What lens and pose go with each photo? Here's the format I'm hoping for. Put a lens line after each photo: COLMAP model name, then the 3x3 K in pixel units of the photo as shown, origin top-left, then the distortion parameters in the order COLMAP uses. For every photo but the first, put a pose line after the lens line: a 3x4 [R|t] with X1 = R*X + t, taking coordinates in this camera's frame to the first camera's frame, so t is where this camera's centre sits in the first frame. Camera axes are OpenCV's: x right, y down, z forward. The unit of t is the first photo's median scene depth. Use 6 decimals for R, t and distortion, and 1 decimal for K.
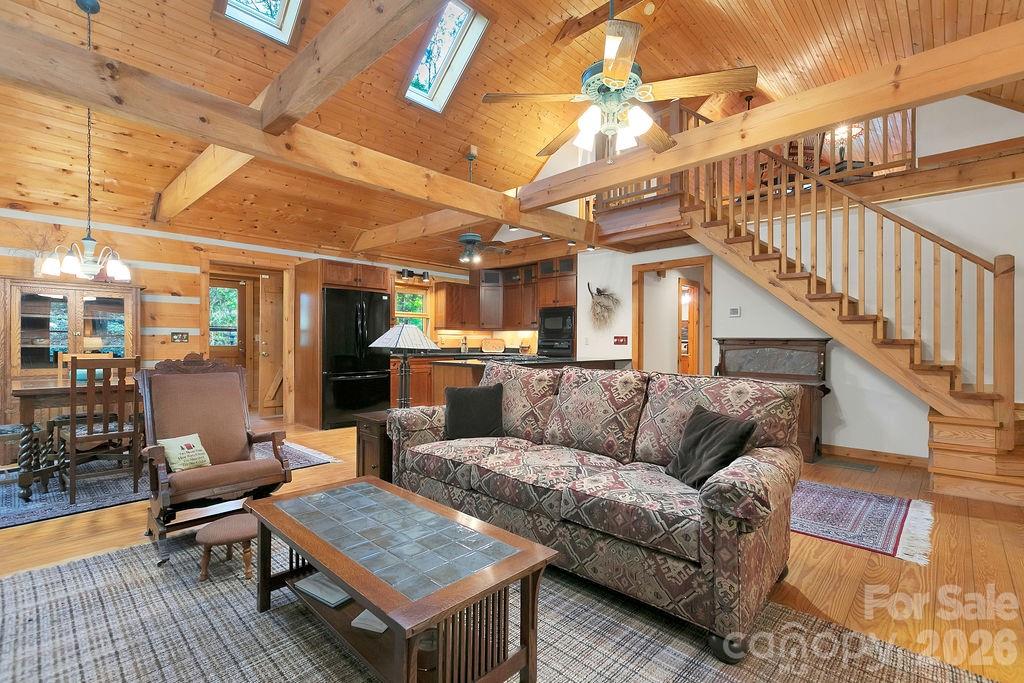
lens RADIAL K [[462.2, 0, 512.0], [0, 462.2, 345.5], [0, 0, 1]] dist [0.007018, -0.002325]
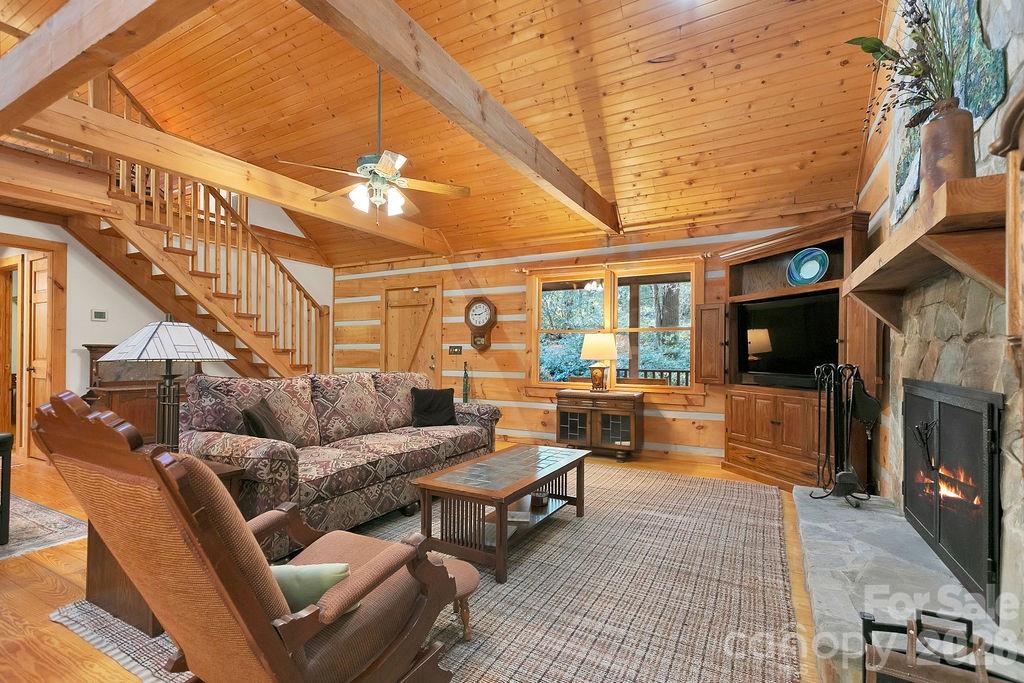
lens RADIAL K [[462.2, 0, 517.8], [0, 462.2, 352.4], [0, 0, 1]] dist [0.007018, -0.002325]
pose [[-0.266072, -0.002574, 0.963950, -0.675952], [-0.000734, 0.999997, 0.002468, -0.004602], [-0.963953, -0.000051, -0.266073, 0.517461]]
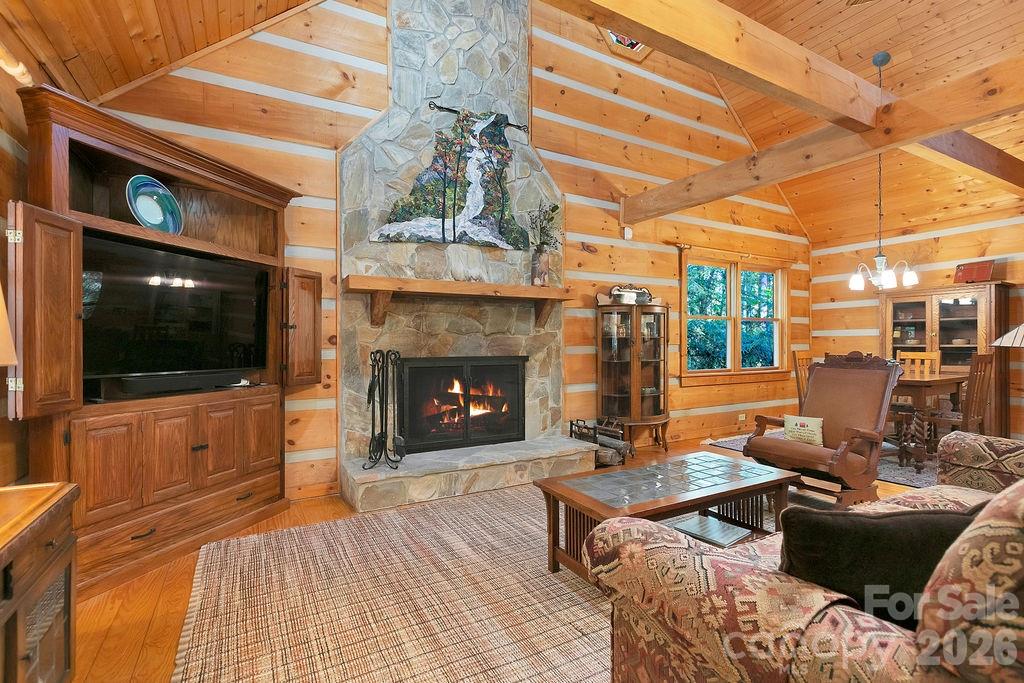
lens RADIAL K [[472.2, 0, 514.6], [0, 472.2, 347.8], [0, 0, 1]] dist [0.005882, -0.001616]
pose [[-0.291572, 0.002306, -0.956546, 0.412510], [-0.003198, 0.999989, 0.003386, 0.005633], [0.956544, 0.004046, -0.291562, 0.354215]]
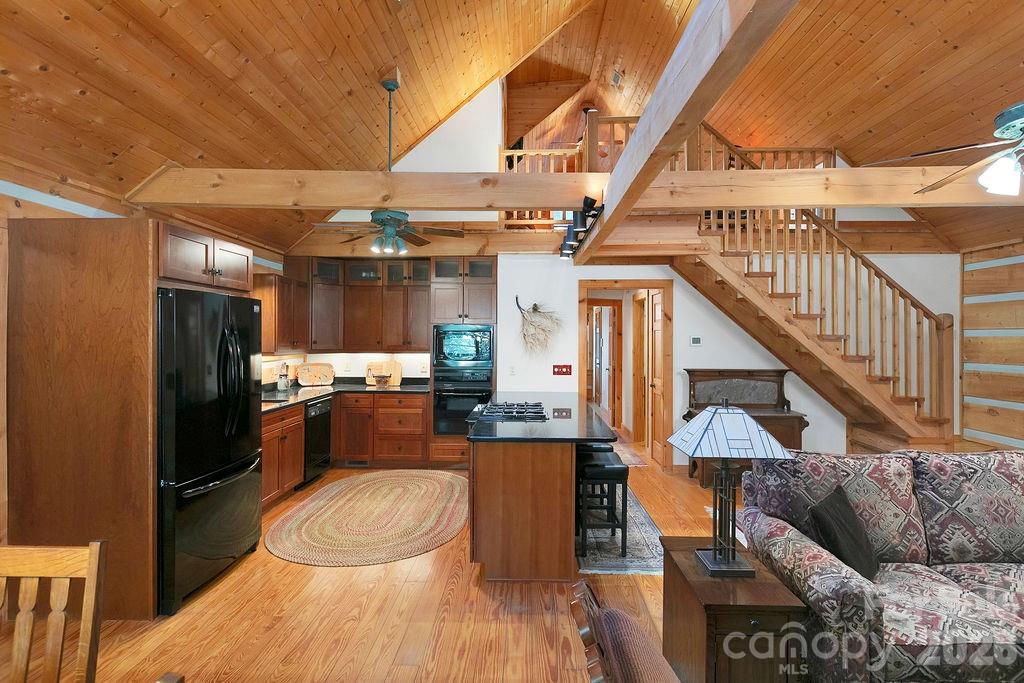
lens RADIAL K [[518.7, 0, 516.3], [0, 518.7, 336.1], [0, 0, 1]] dist [0.005112, -0.001437]
pose [[0.736671, -0.002899, 0.676246, -0.601457], [0.006010, 0.999979, -0.002260, -0.092991], [-0.676225, 0.005729, 0.736673, 0.509948]]
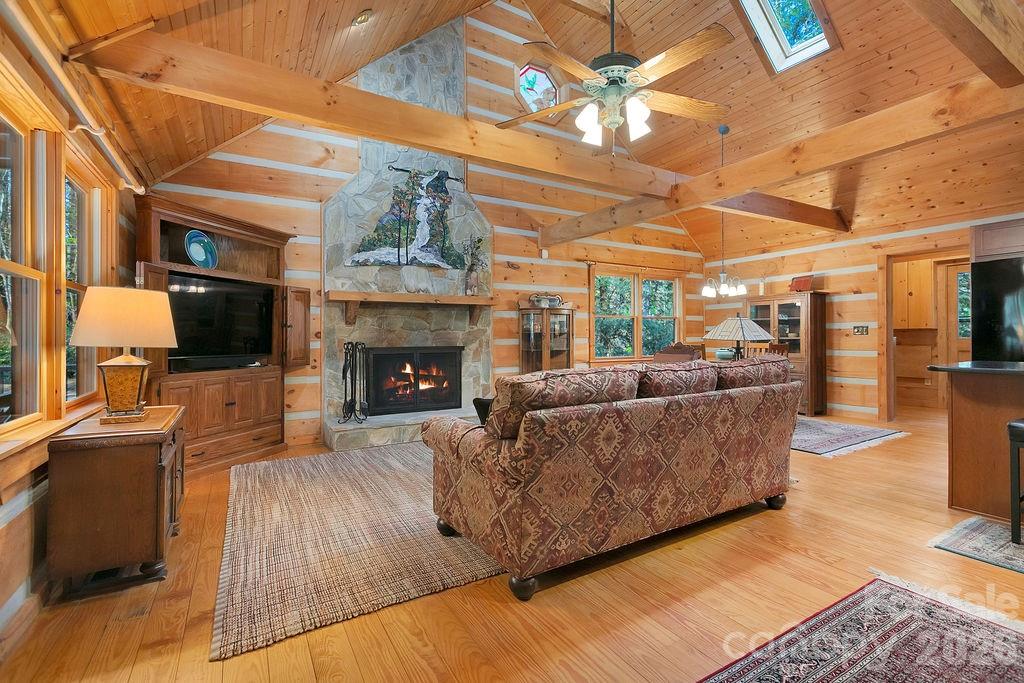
lens RADIAL K [[462.2, 0, 518.4], [0, 462.2, 336.7], [0, 0, 1]] dist [0.007018, -0.002325]
pose [[-0.267999, -0.004367, -0.963409, 0.665216], [-0.001863, 0.999990, -0.004014, 0.004048], [0.963417, 0.000719, -0.268005, 0.575305]]
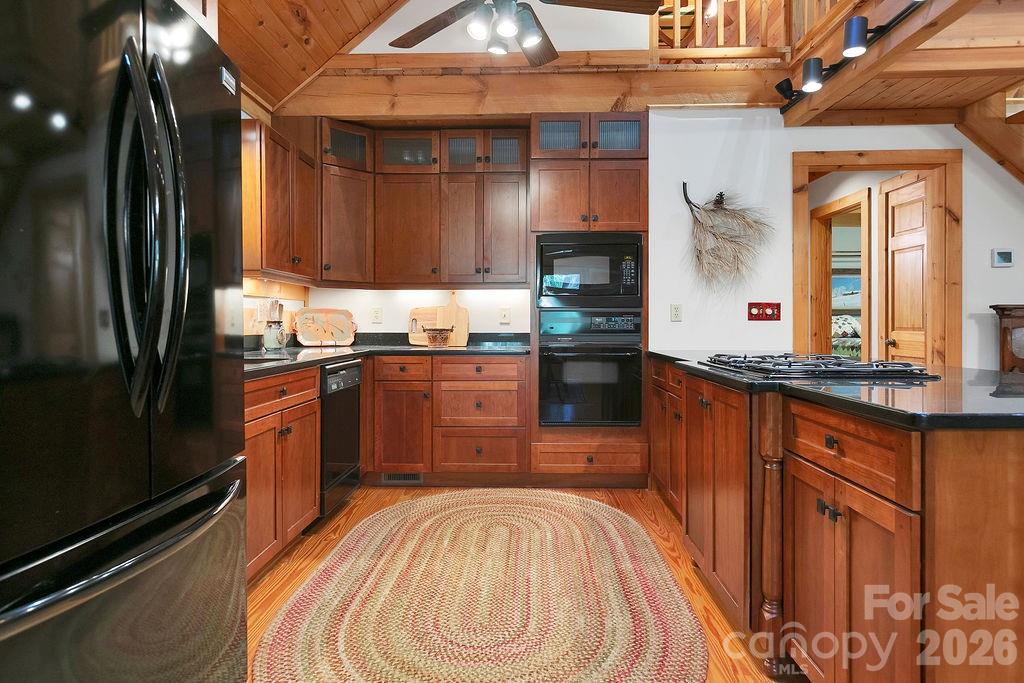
lens RADIAL K [[586.7, 0, 516.0], [0, 586.7, 327.1], [0, 0, 1]] dist [-0.001234, 0.000599]
pose [[0.736674, -0.012207, 0.676138, -0.468408], [0.012424, 0.999913, 0.004515, -0.001294], [-0.676134, 0.005074, 0.736761, 0.990918]]
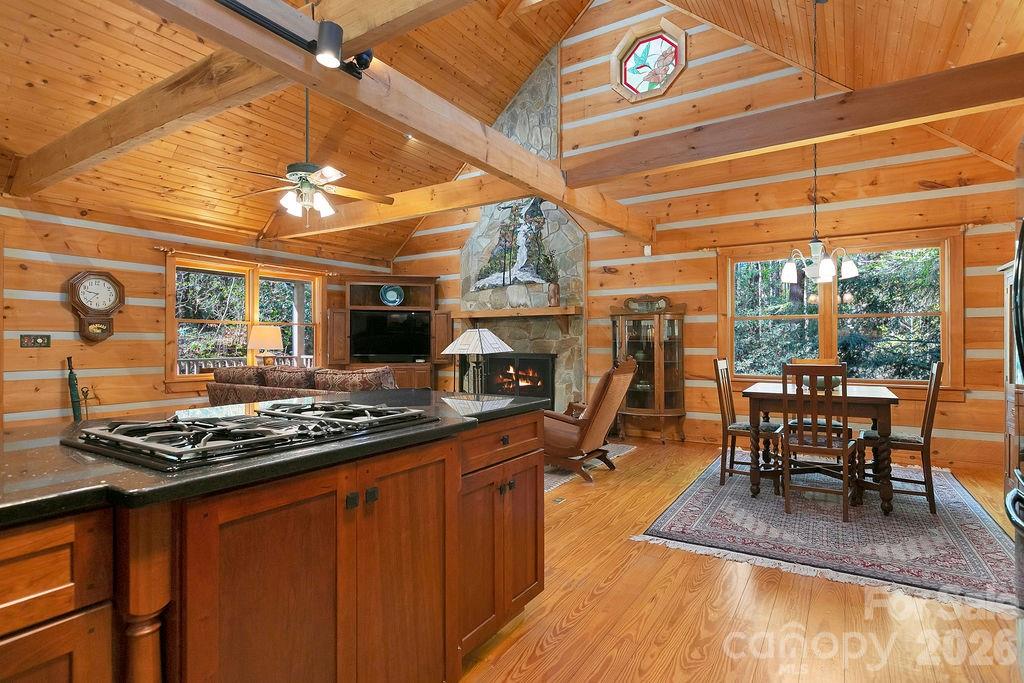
lens RADIAL K [[518.7, 0, 518.3], [0, 518.7, 339.5], [0, 0, 1]] dist [0.005112, -0.001437]
pose [[-0.980566, -0.005305, -0.196117, -0.072716], [-0.005656, 0.999983, 0.001230, -0.016826], [0.196107, 0.002315, -0.980580, 1.507724]]
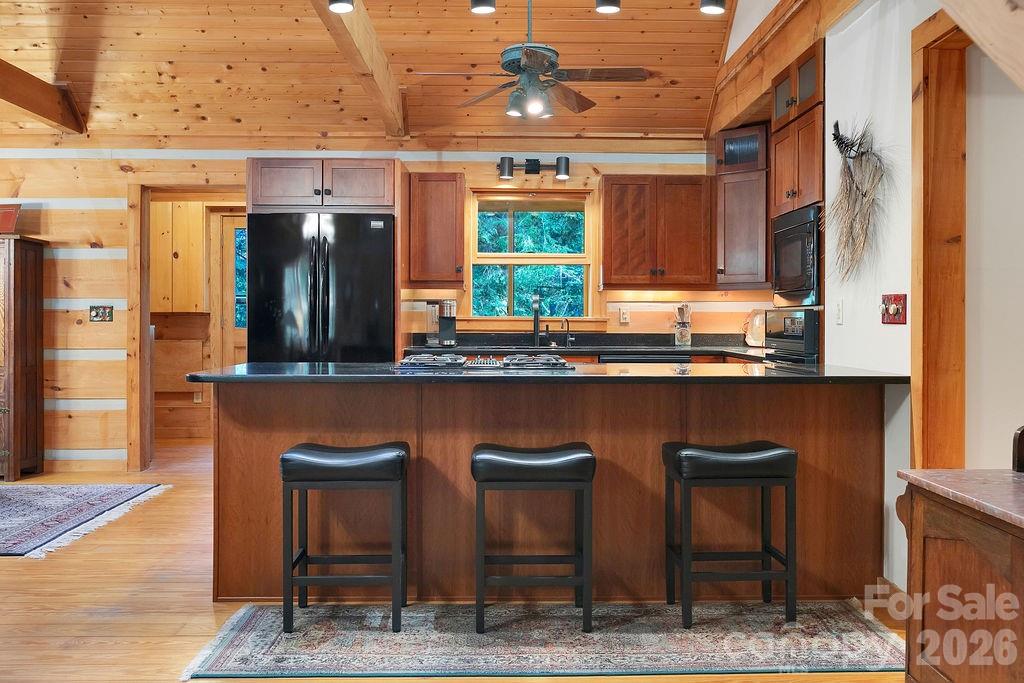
lens RADIAL K [[907.8, 0, 520.2], [0, 907.8, 322.7], [0, 0, 1]] dist [-0.001239, -0.002686]
pose [[0.707995, -0.003568, -0.706208, 0.624955], [-0.002930, 0.999964, -0.007989, 0.003183], [0.706211, 0.007725, 0.707959, 0.608158]]
